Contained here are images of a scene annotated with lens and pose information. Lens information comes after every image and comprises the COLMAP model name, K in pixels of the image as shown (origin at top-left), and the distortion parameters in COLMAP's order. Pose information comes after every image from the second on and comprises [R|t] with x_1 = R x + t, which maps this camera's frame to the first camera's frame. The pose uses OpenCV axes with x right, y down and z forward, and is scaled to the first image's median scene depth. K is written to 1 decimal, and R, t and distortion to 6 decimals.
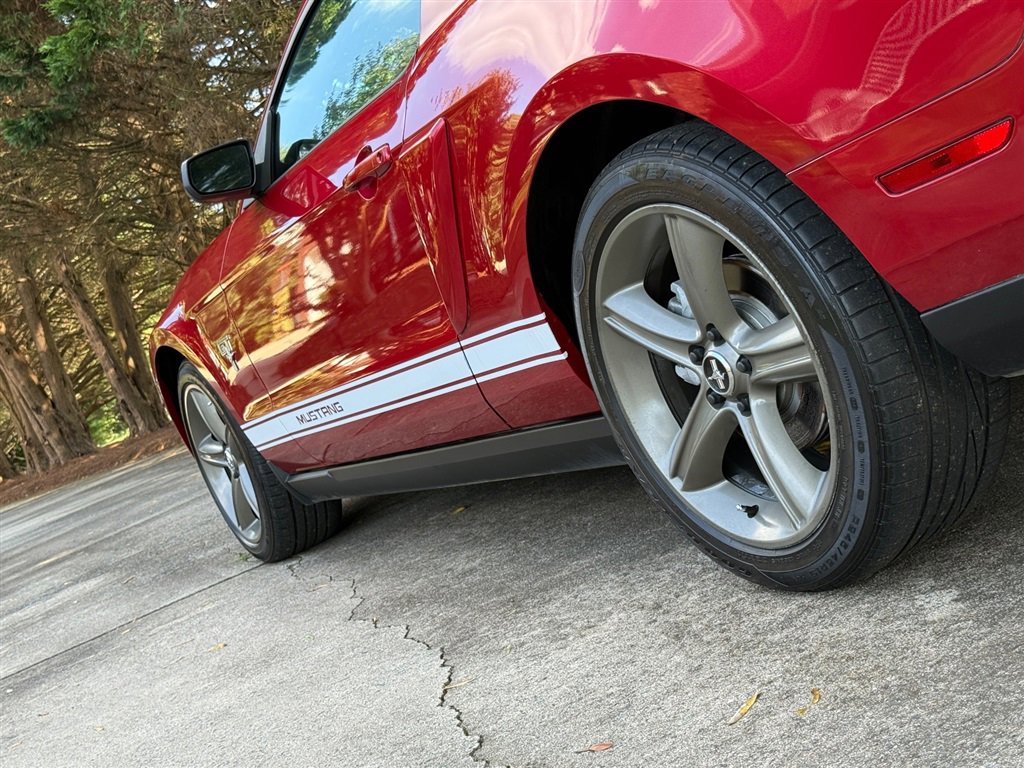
lens RADIAL K [[1472.6, 0, 512.0], [0, 1472.6, 384.0], [0, 0, 1]] dist [0.356715, -1.005444]
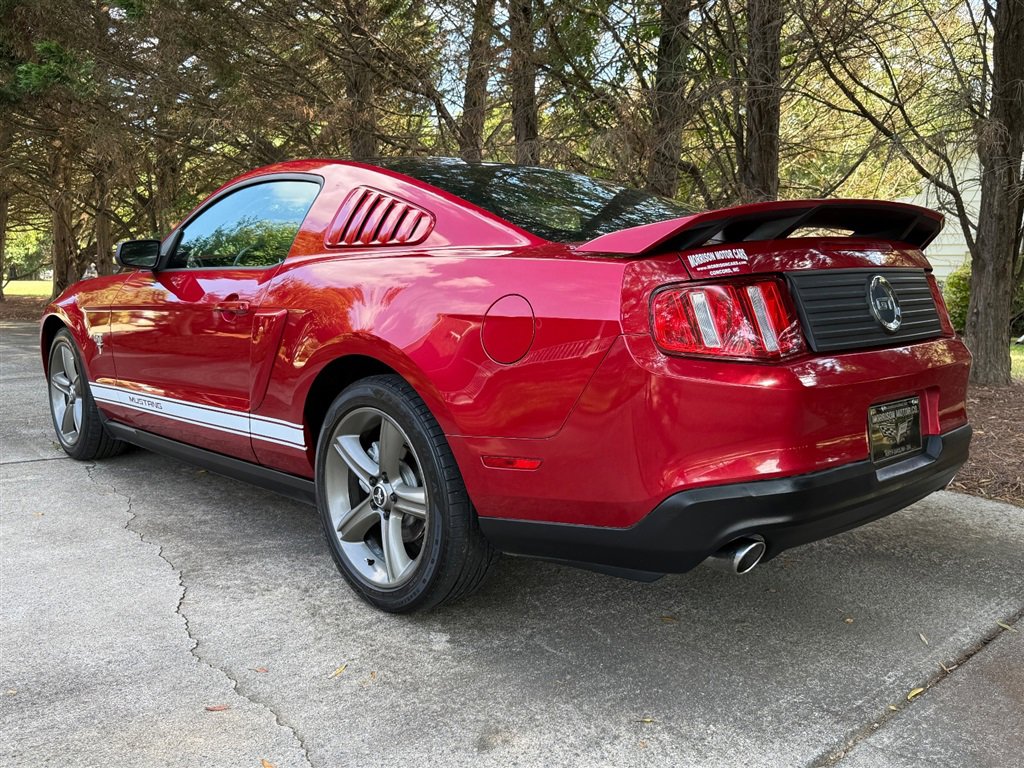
lens RADIAL K [[884.1, 0, 509.3], [0, 884.1, 386.4], [0, 0, 1]] dist [0.051086, -0.073010]
pose [[0.894174, 0.337680, 0.293983, -0.099664], [-0.336292, 0.940037, -0.056901, -0.128241], [-0.295569, -0.047985, 0.954115, -0.174061]]
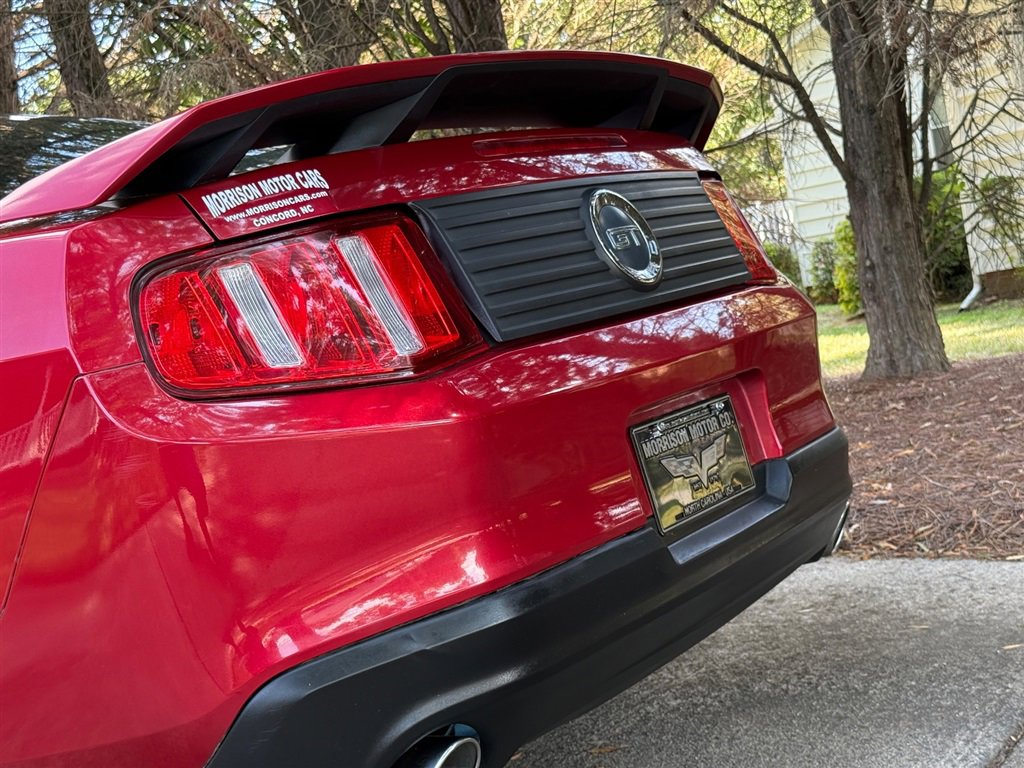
lens RADIAL K [[1472.6, 0, 512.0], [0, 1472.6, 384.0], [0, 0, 1]] dist [0.356715, -1.005444]
pose [[0.870430, 0.187693, 0.455108, 0.090832], [-0.110155, 0.975284, -0.191541, -0.147708], [-0.479810, 0.116590, 0.869591, -0.076979]]
